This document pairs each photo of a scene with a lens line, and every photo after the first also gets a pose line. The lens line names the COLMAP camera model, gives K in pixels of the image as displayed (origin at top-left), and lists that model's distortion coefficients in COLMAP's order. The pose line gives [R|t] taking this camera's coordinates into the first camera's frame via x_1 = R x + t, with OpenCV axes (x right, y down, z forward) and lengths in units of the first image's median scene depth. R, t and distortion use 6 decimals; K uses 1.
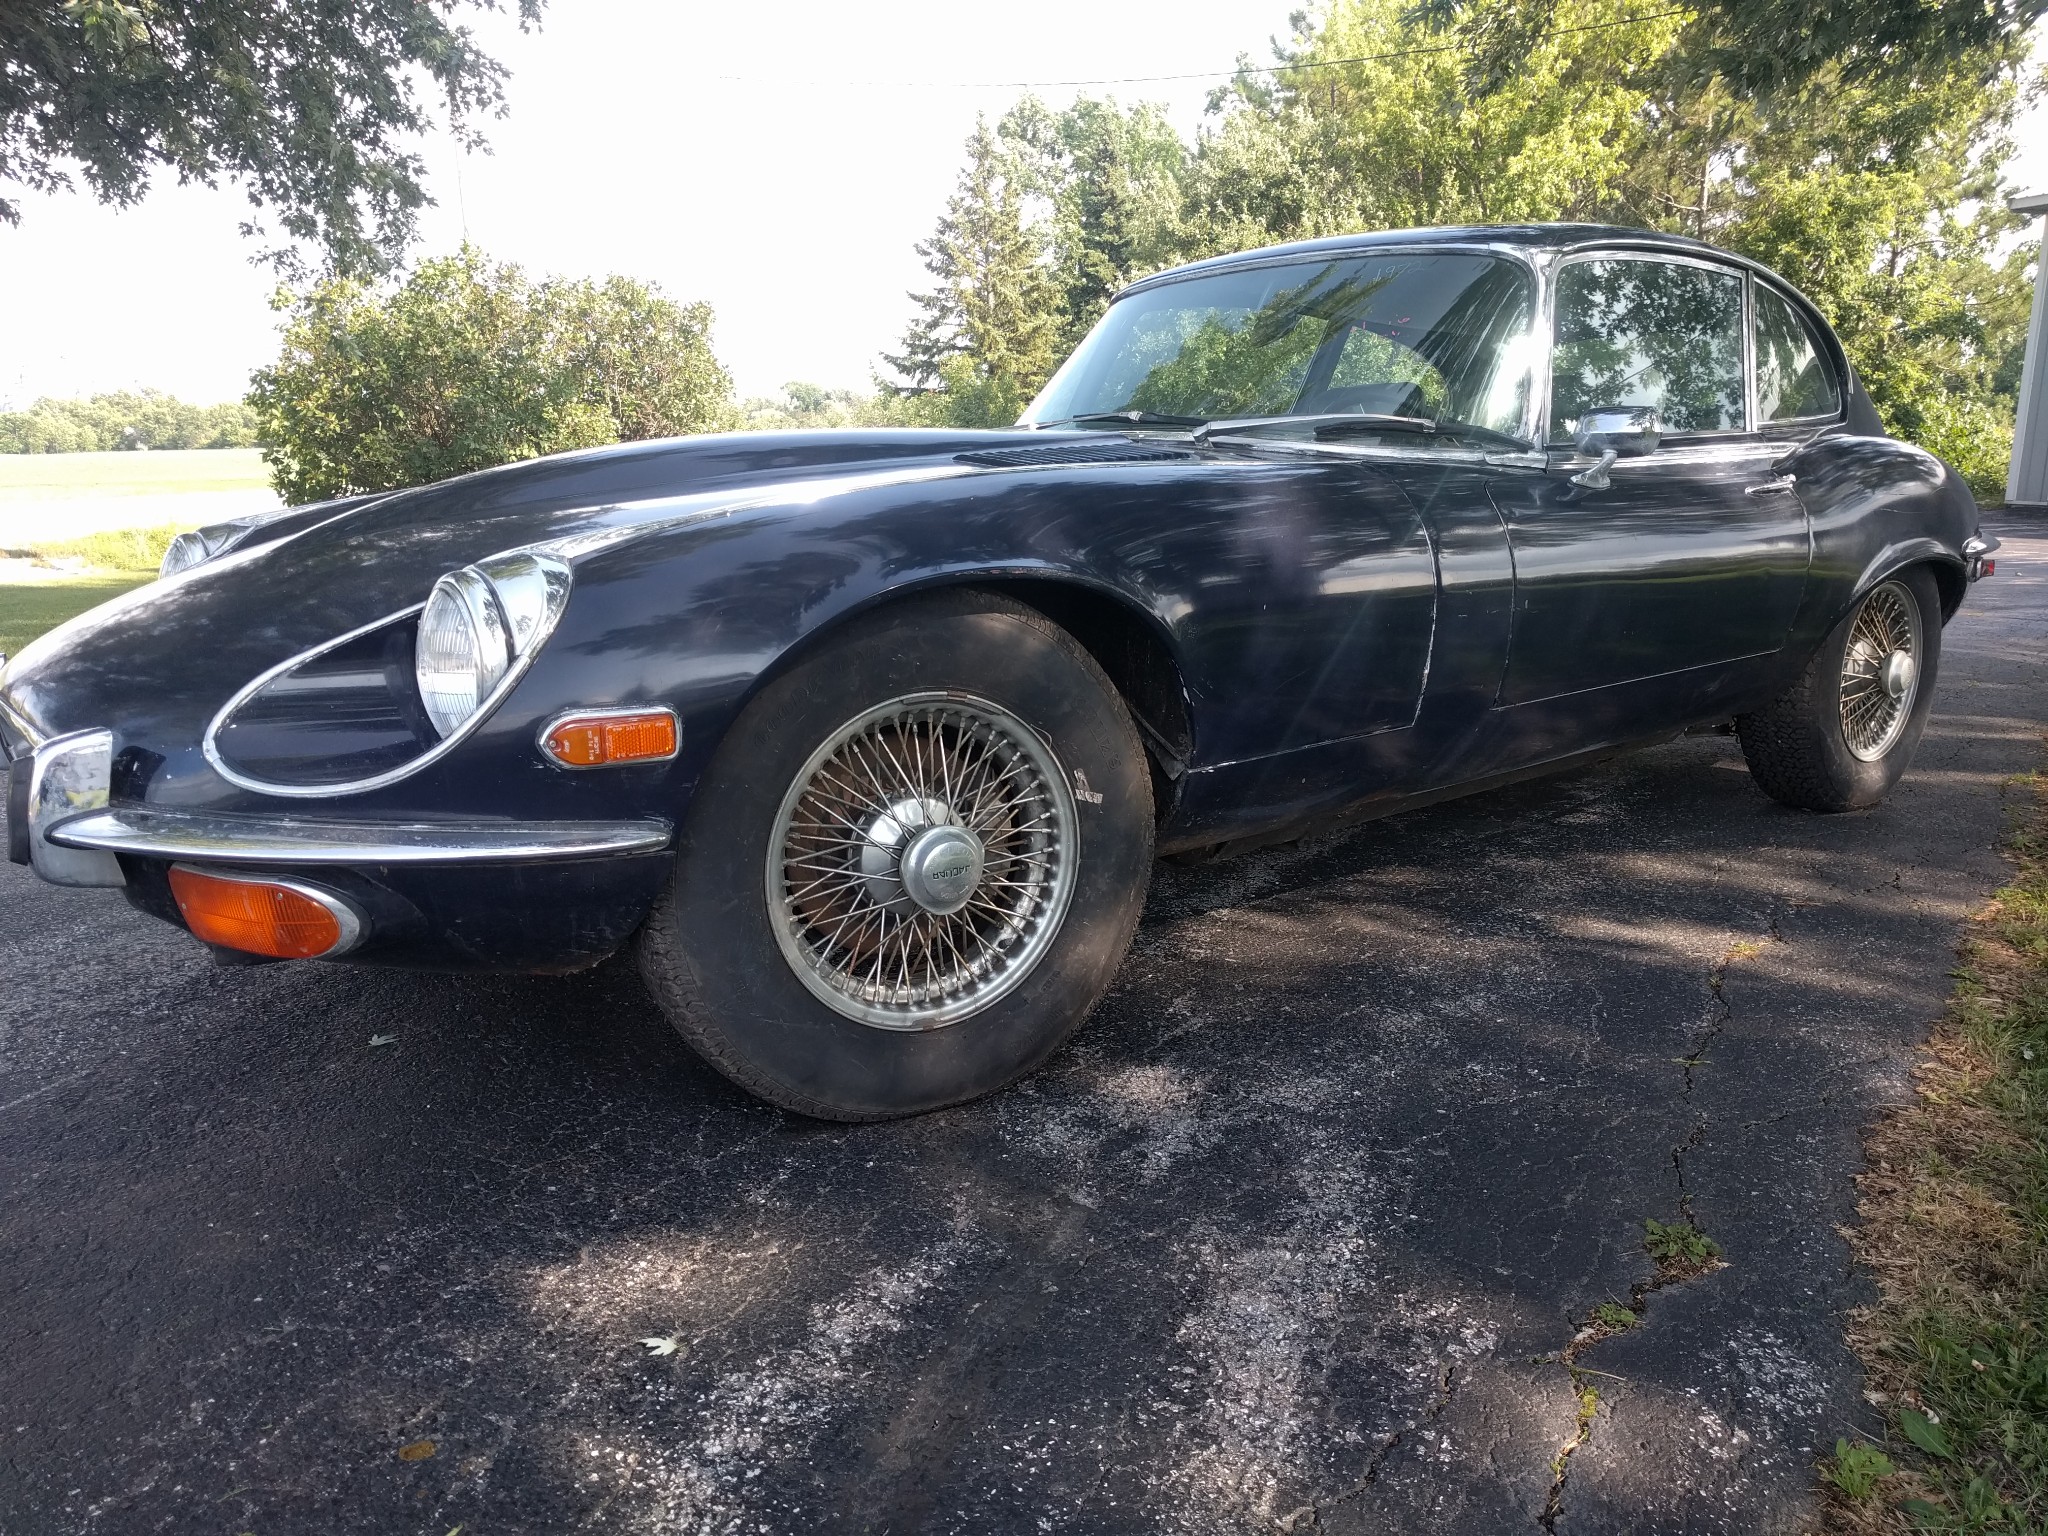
lens RADIAL K [[1539.0, 0, 1023.3], [0, 1539.0, 765.1], [0, 0, 1]] dist [-0.000361, 0.029734]
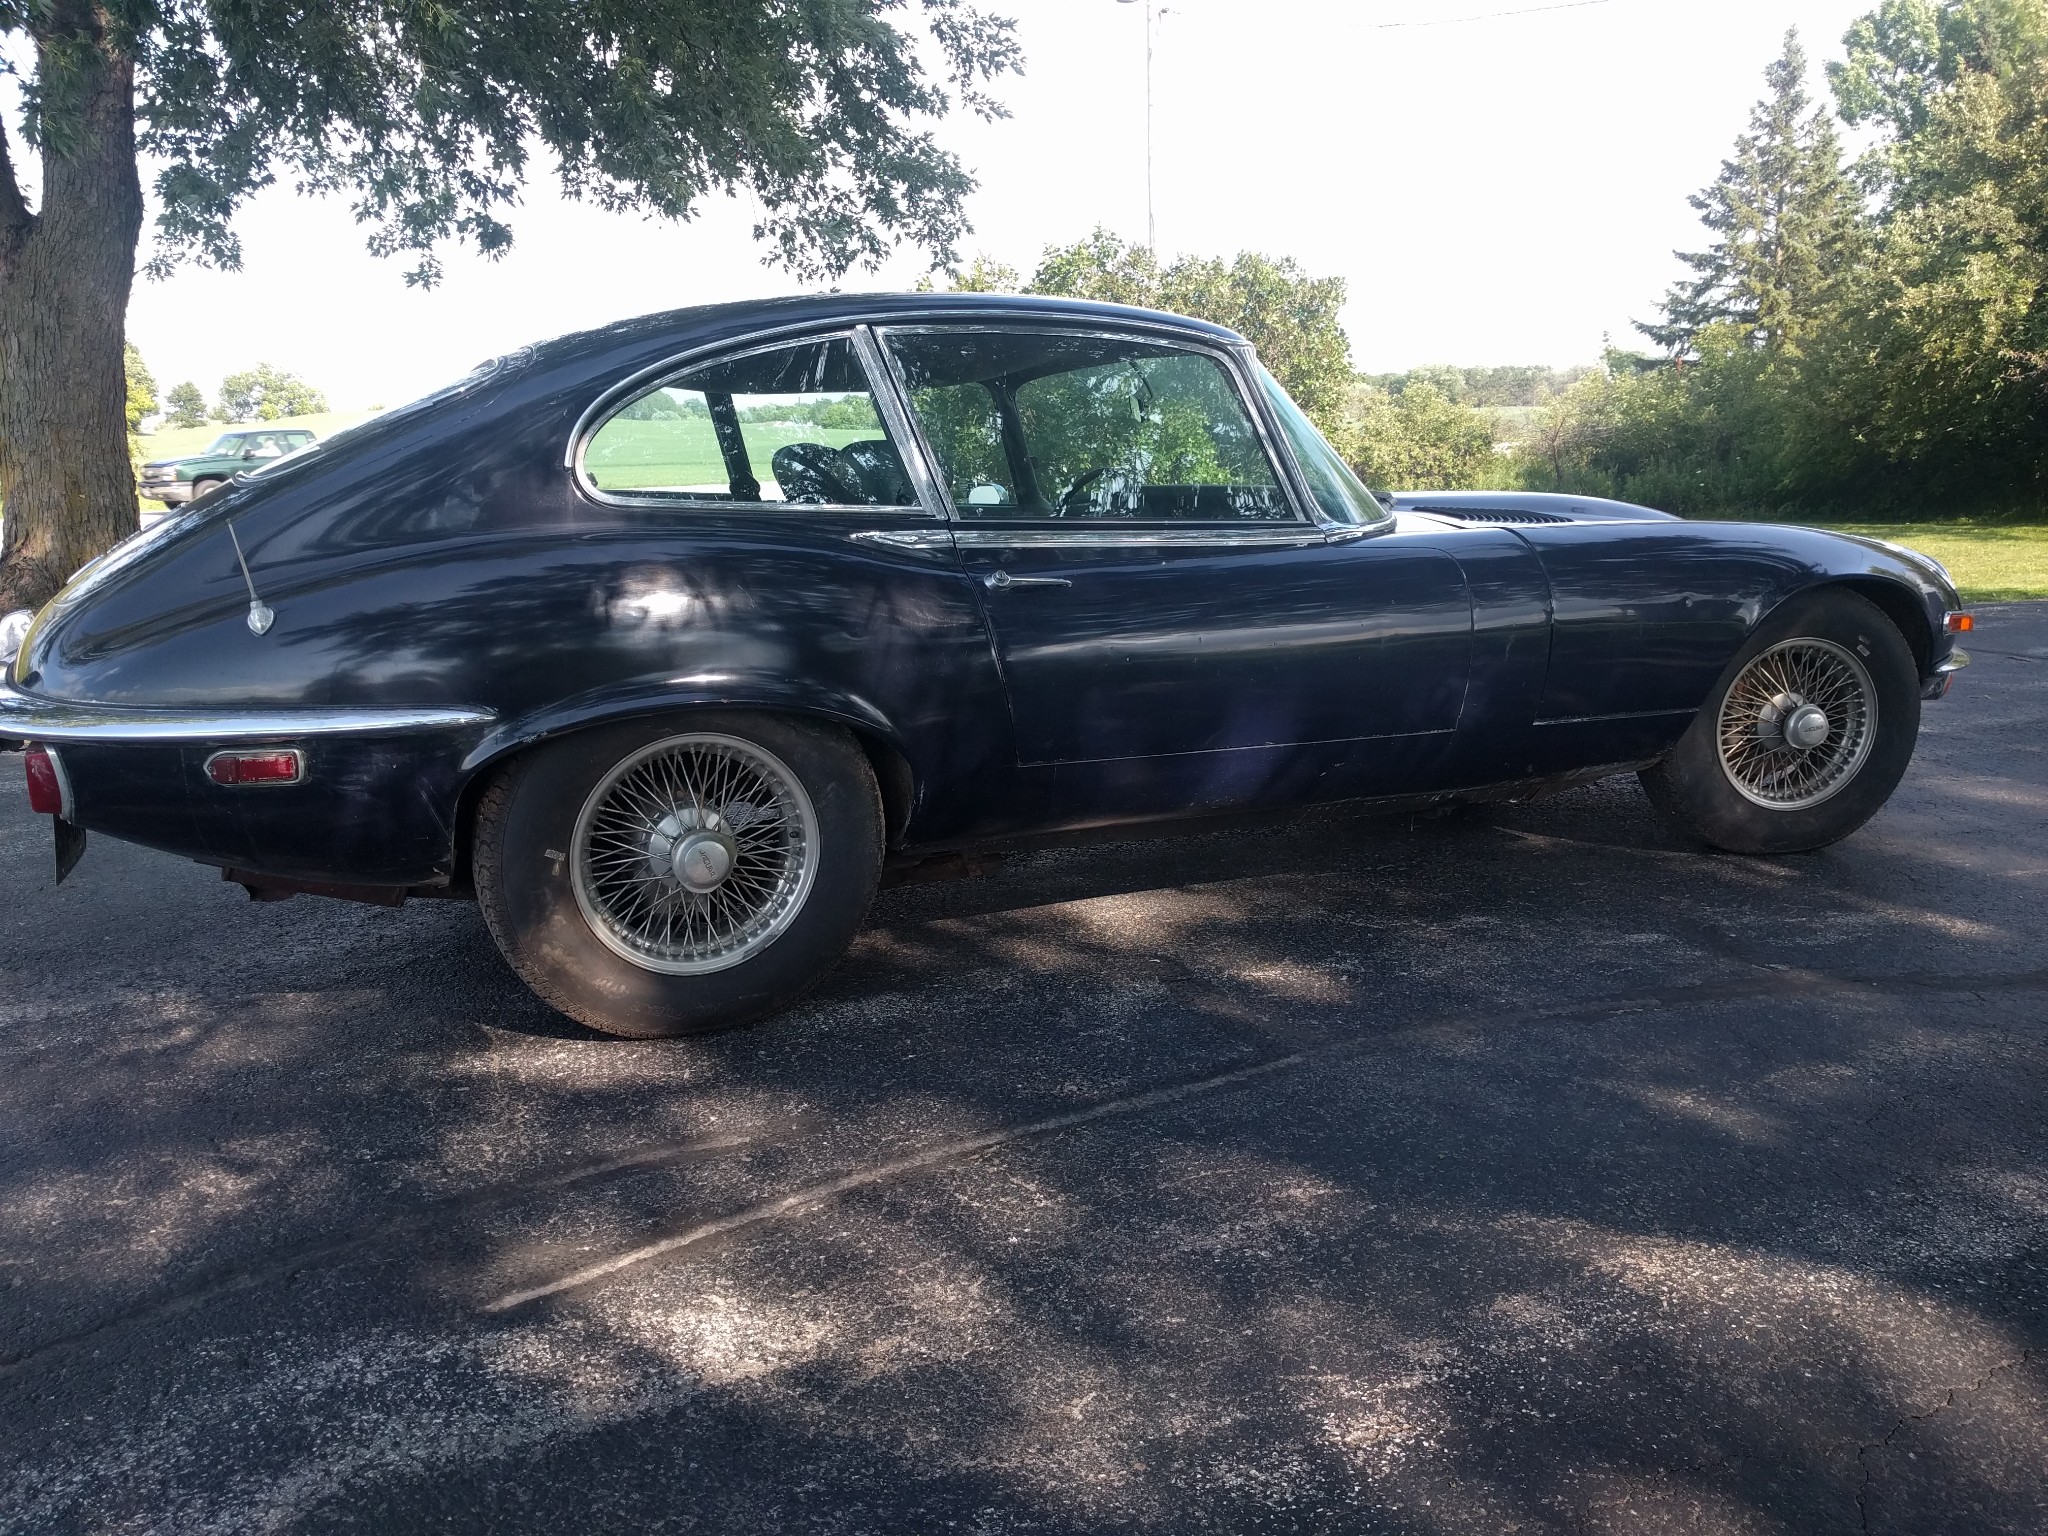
lens RADIAL K [[1539.0, 0, 1029.0], [0, 1539.0, 767.9], [0, 0, 1]] dist [-0.000361, 0.029734]
pose [[0.881364, 0.101611, -0.461381, 0.065316], [-0.093549, 0.994795, 0.040383, -0.026538], [0.463083, 0.007569, 0.886283, 0.090882]]
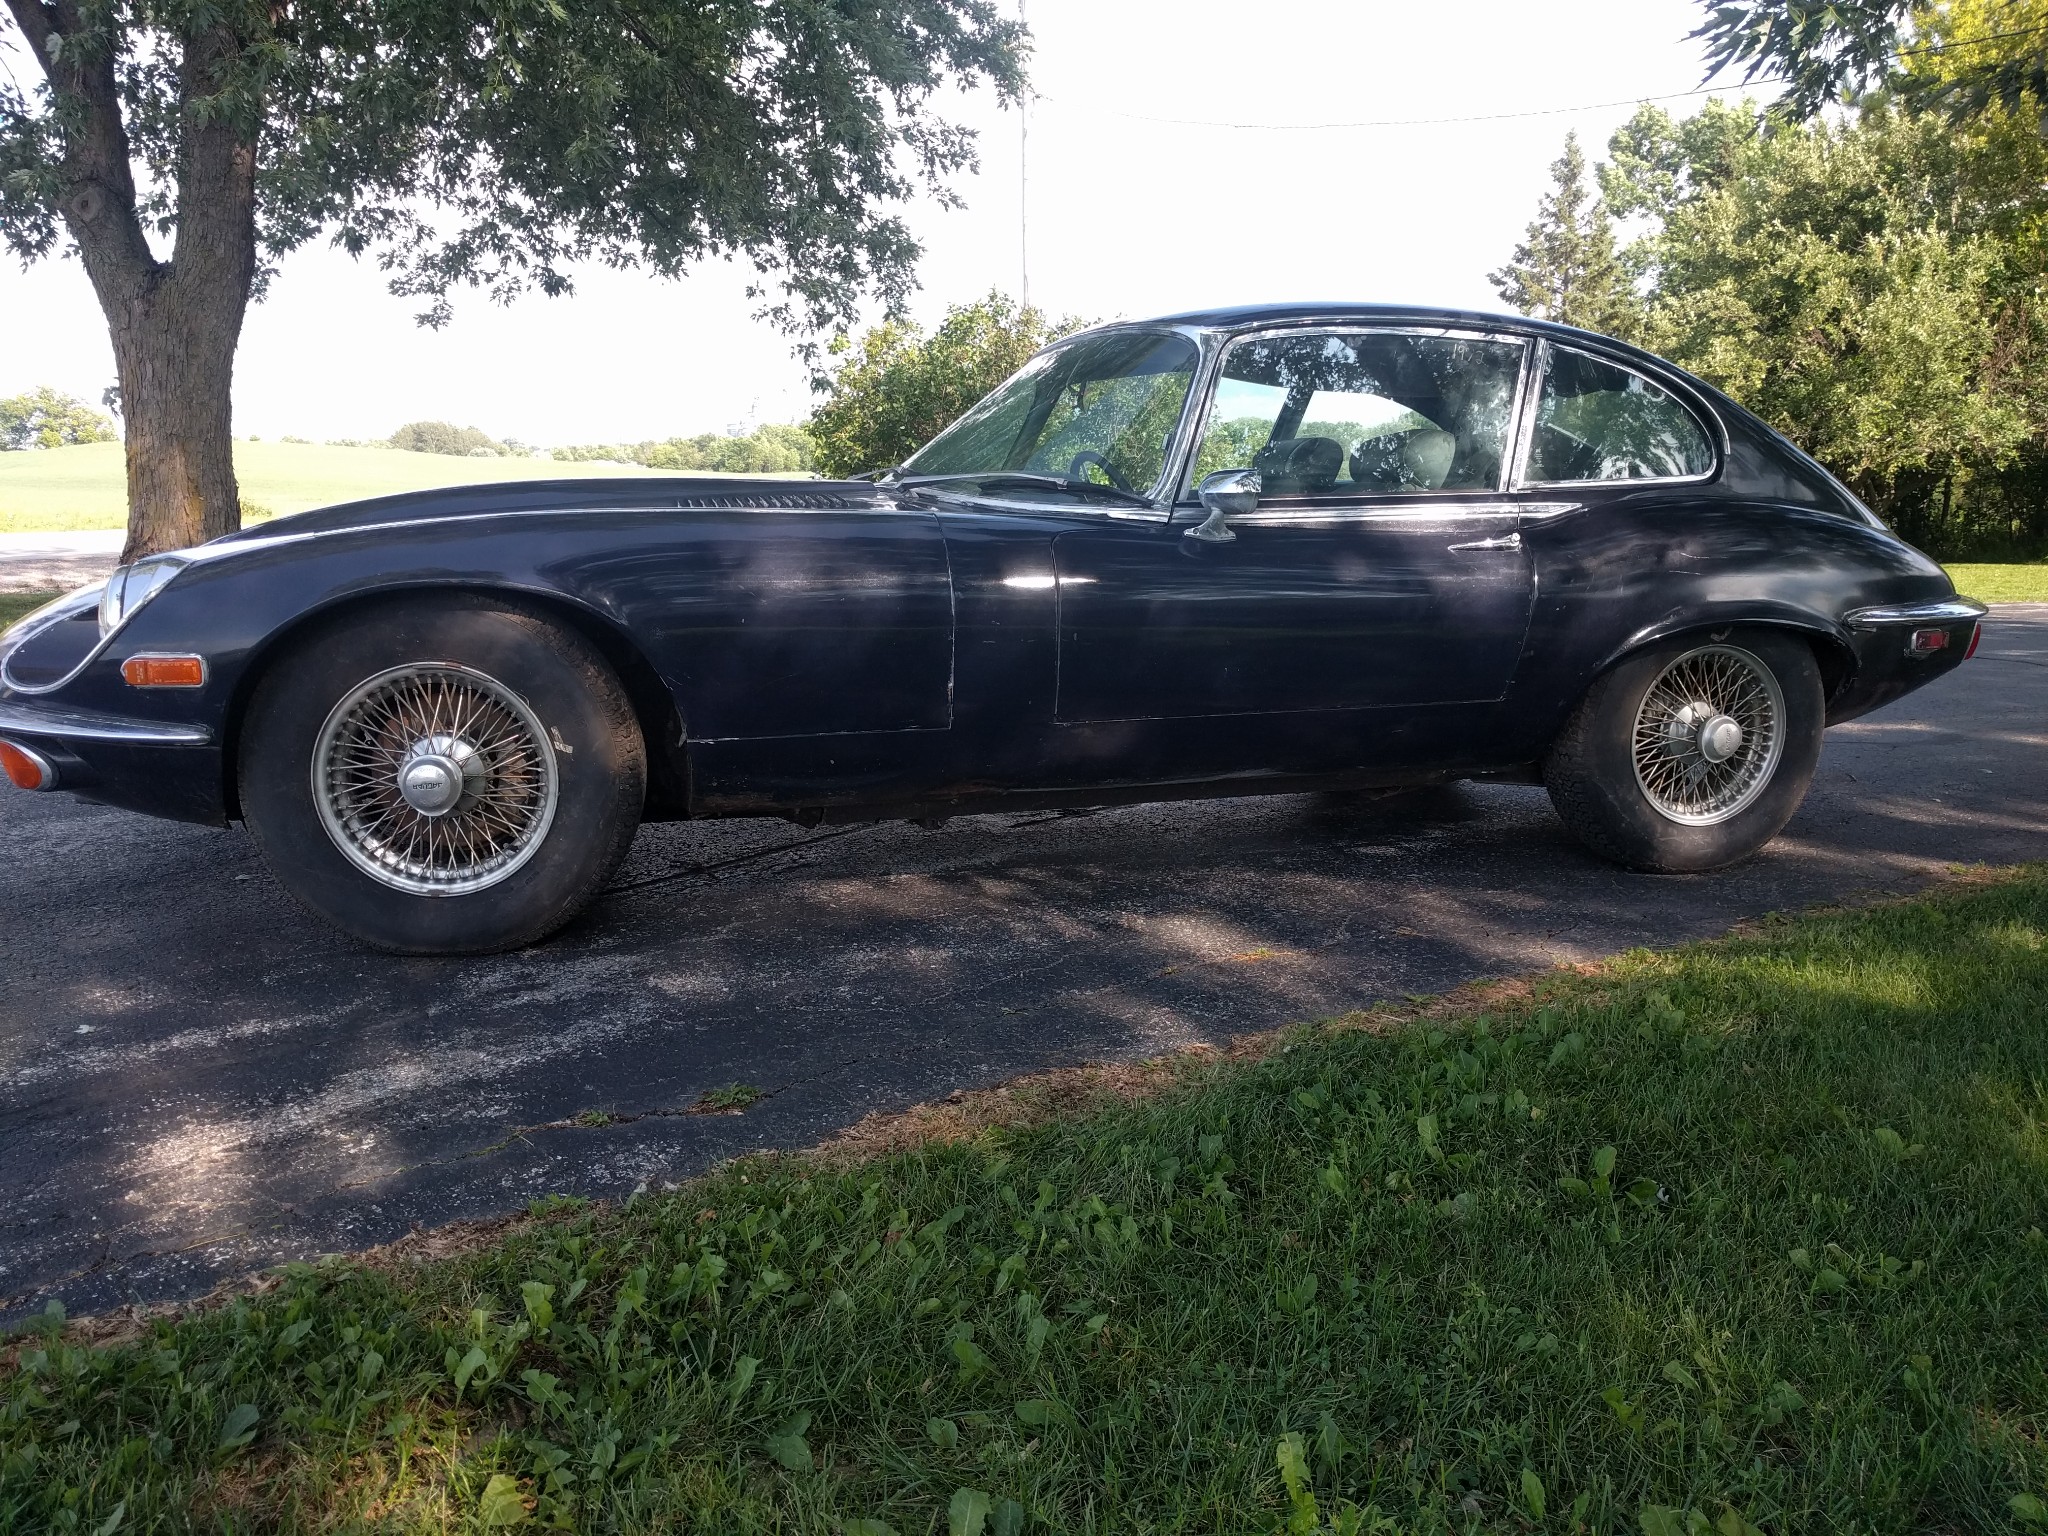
lens RADIAL K [[1539.0, 0, 1034.5], [0, 1539.0, 780.4], [0, 0, 1]] dist [-0.000361, 0.029734]
pose [[0.929760, 0.088243, -0.357435, 0.070817], [-0.091349, 0.995785, 0.008222, -0.000044], [0.356654, 0.025007, 0.933902, -0.011160]]
